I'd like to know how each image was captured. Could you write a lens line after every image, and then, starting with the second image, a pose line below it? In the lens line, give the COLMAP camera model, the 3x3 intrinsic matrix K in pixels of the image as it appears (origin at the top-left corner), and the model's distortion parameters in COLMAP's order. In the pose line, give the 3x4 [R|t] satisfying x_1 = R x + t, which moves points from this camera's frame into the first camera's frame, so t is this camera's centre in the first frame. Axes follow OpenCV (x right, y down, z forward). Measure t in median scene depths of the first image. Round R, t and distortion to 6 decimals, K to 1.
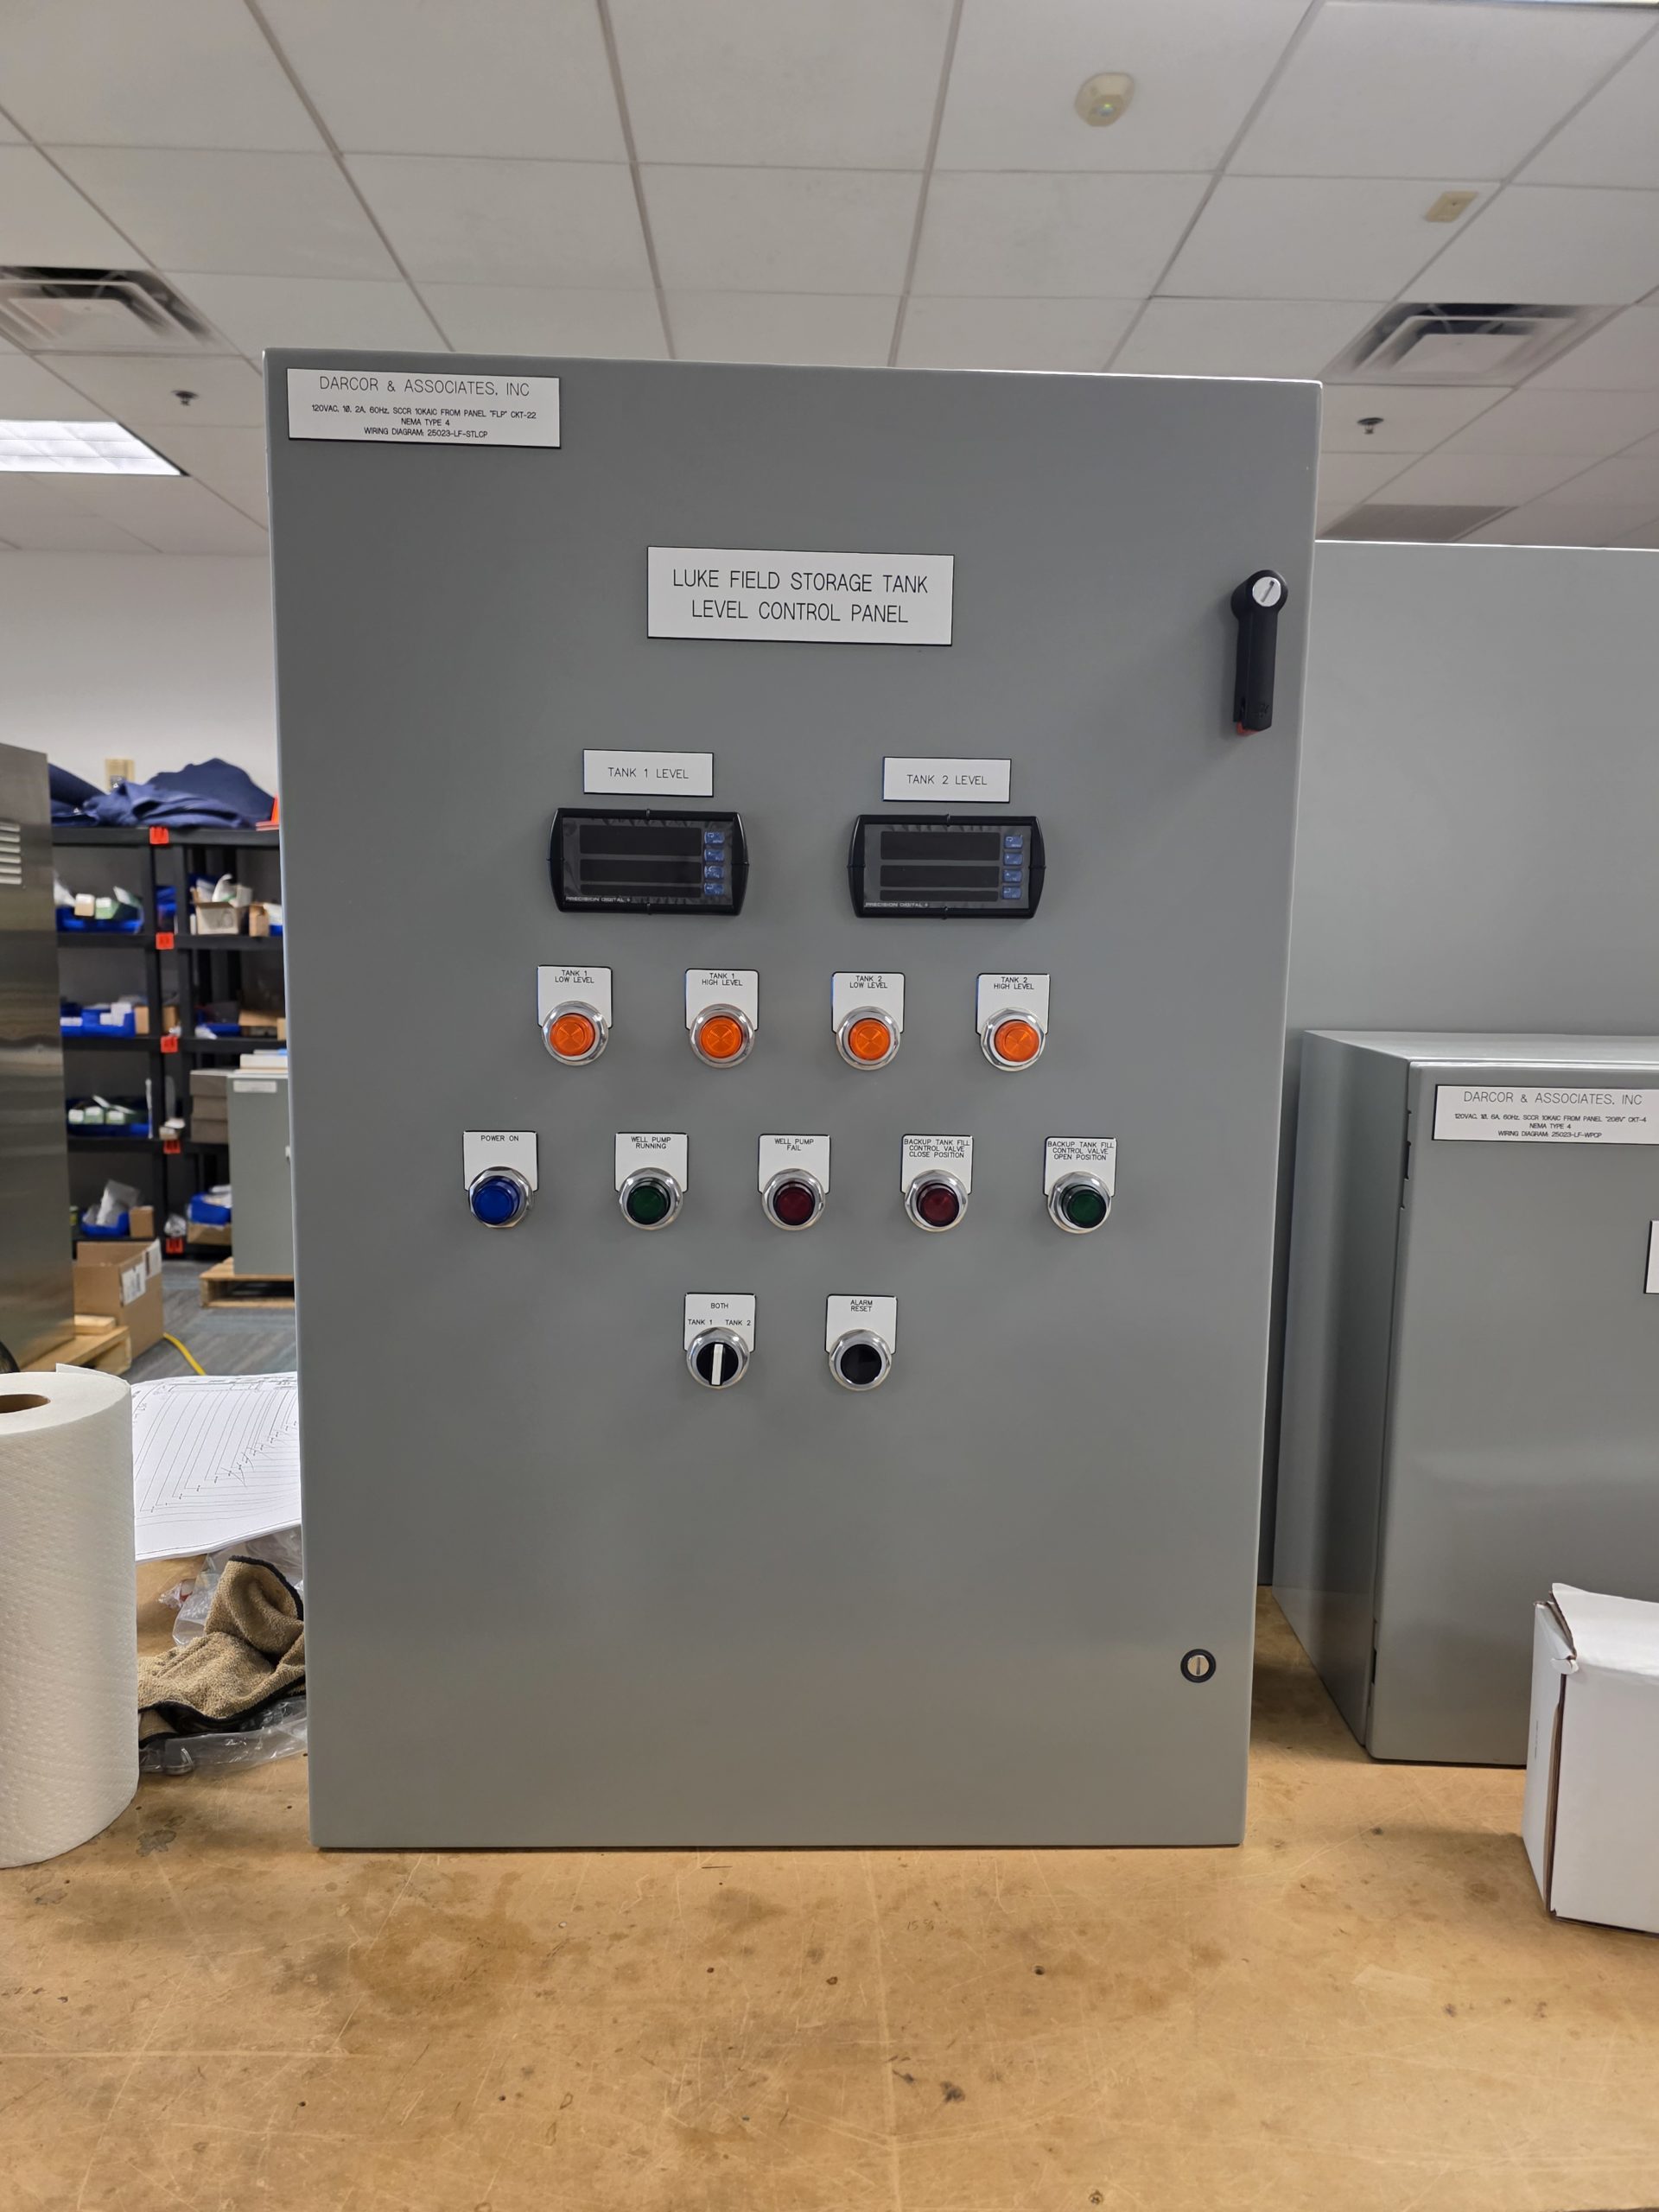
lens RADIAL K [[1483.6, 0, 825.4], [0, 1483.6, 1114.2], [0, 0, 1]] dist [0.045103, -0.039857]
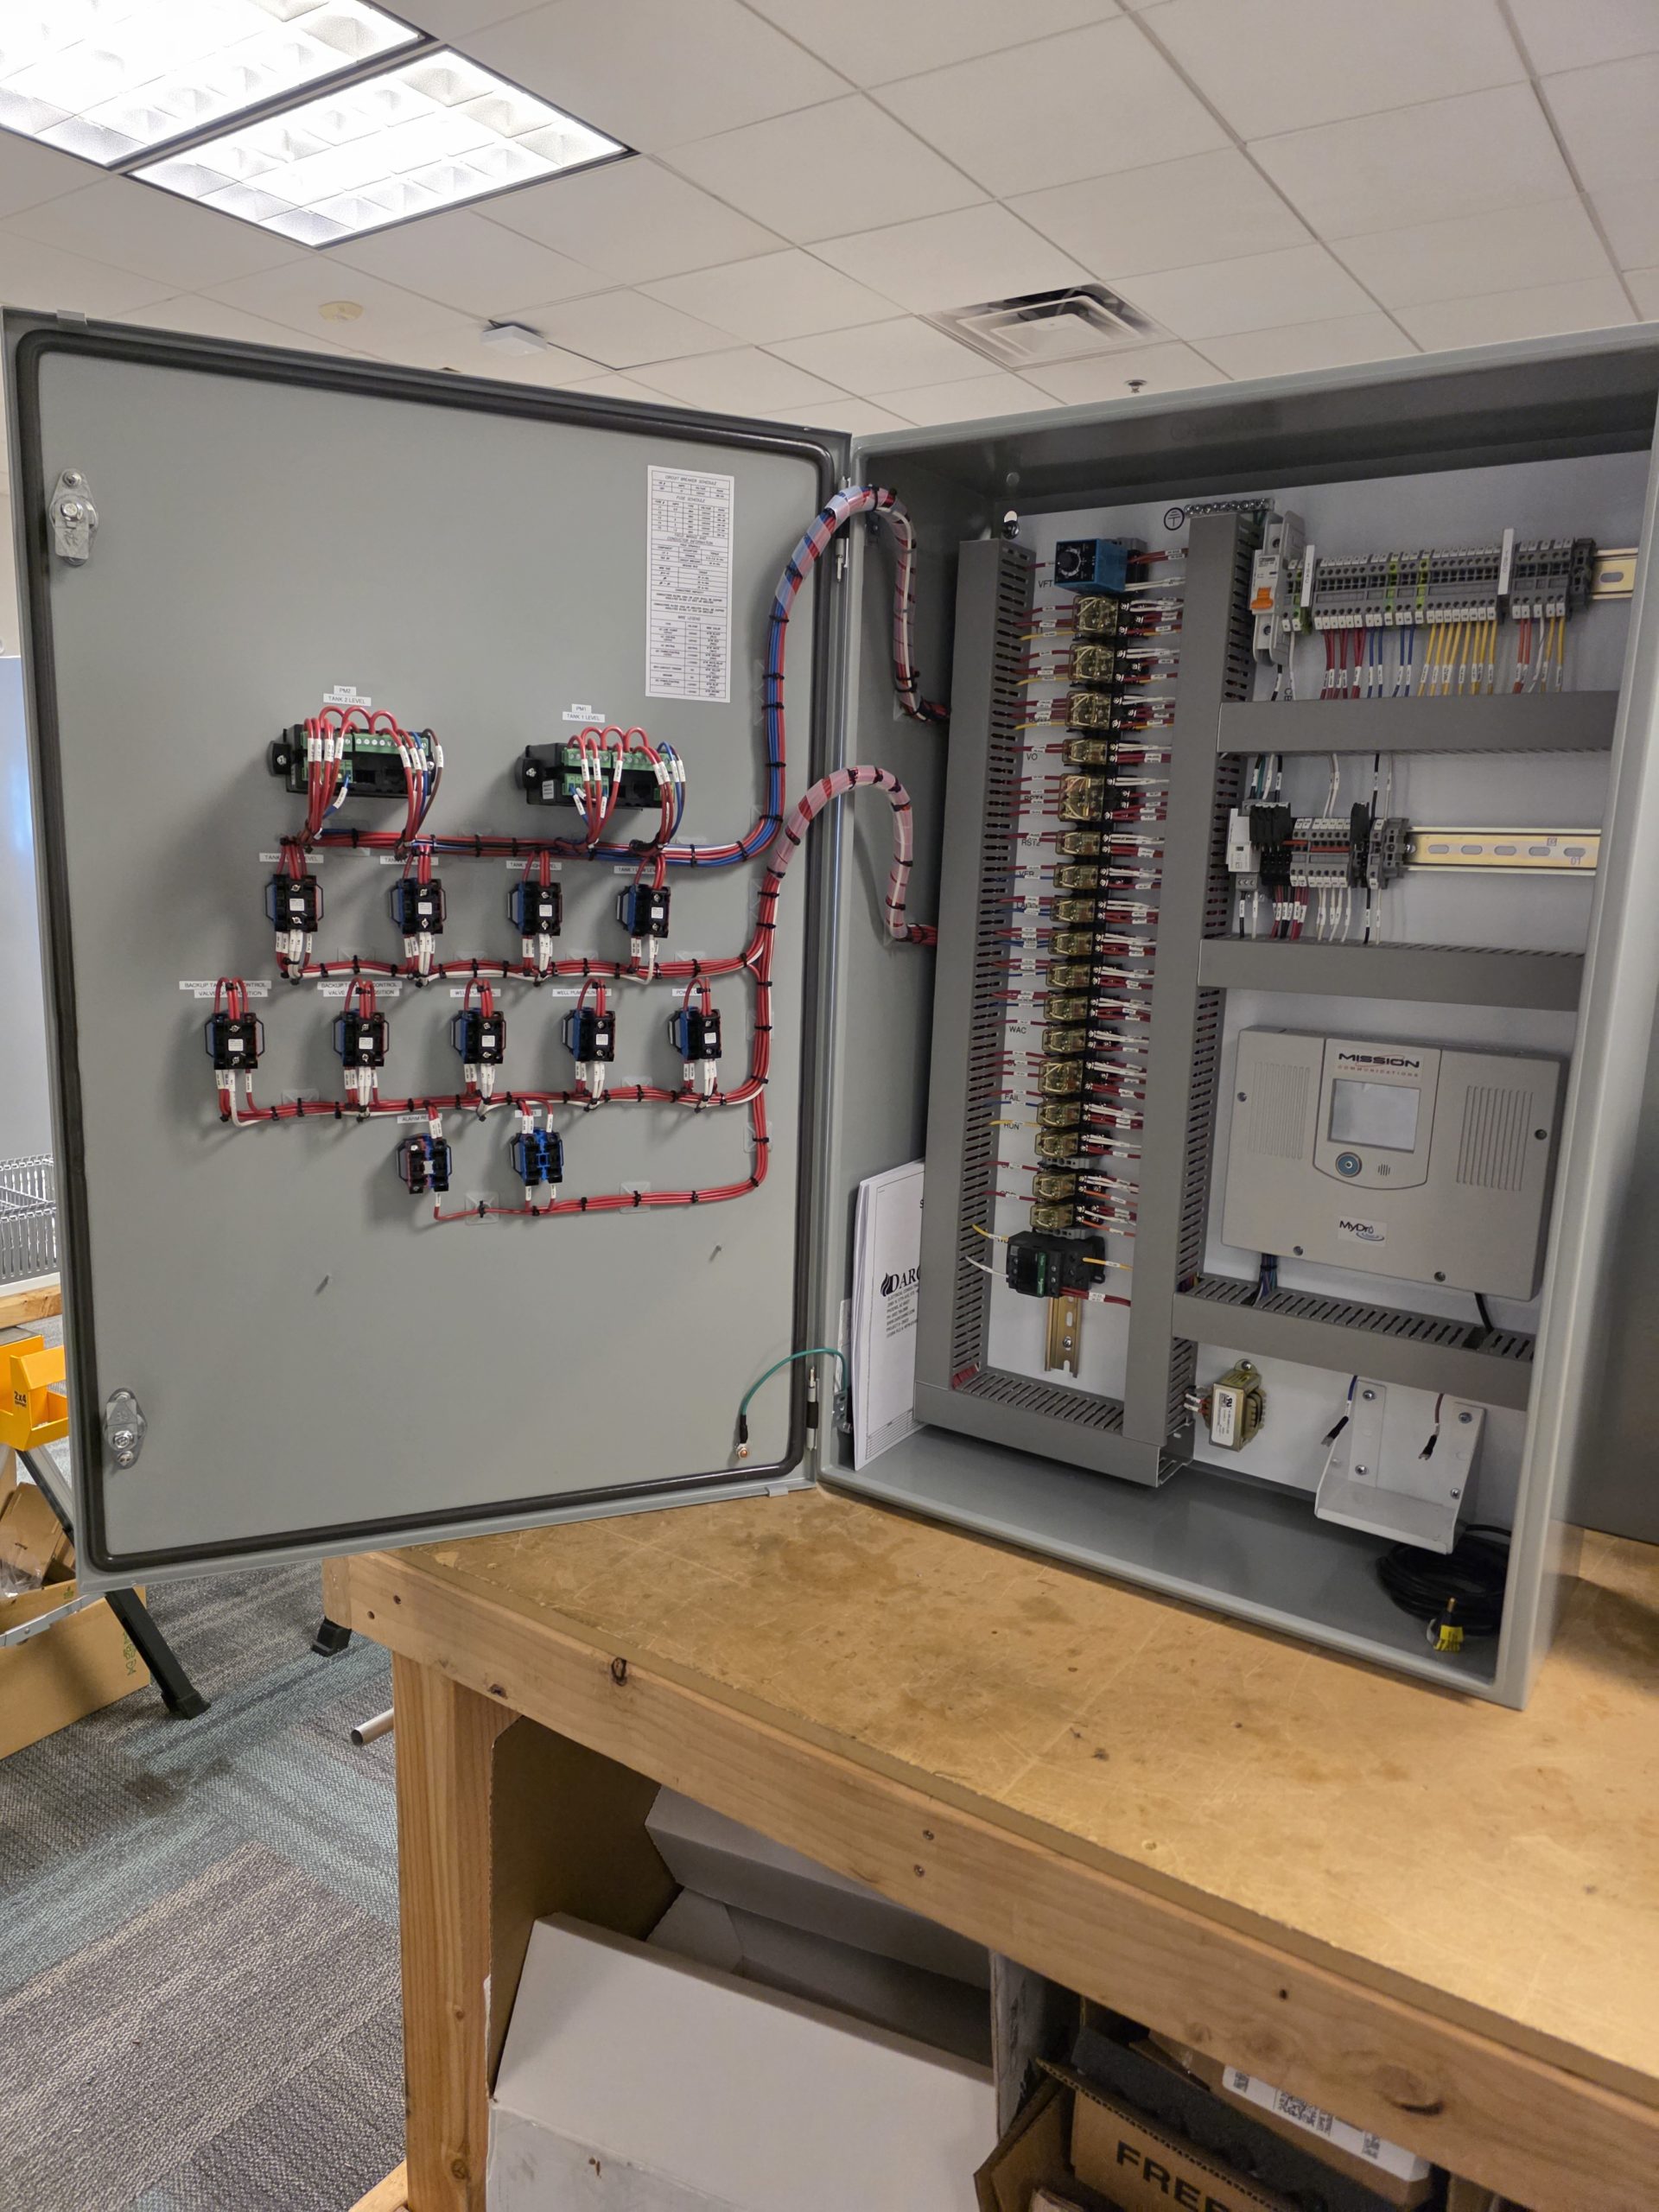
lens RADIAL K [[1483.6, 0, 837.5], [0, 1483.6, 1102.6], [0, 0, 1]] dist [0.045103, -0.039857]
pose [[0.806860, 0.121489, -0.578116, 0.499085], [-0.106925, 0.992495, 0.059337, 0.047907], [0.580986, 0.013939, 0.813794, -0.143800]]
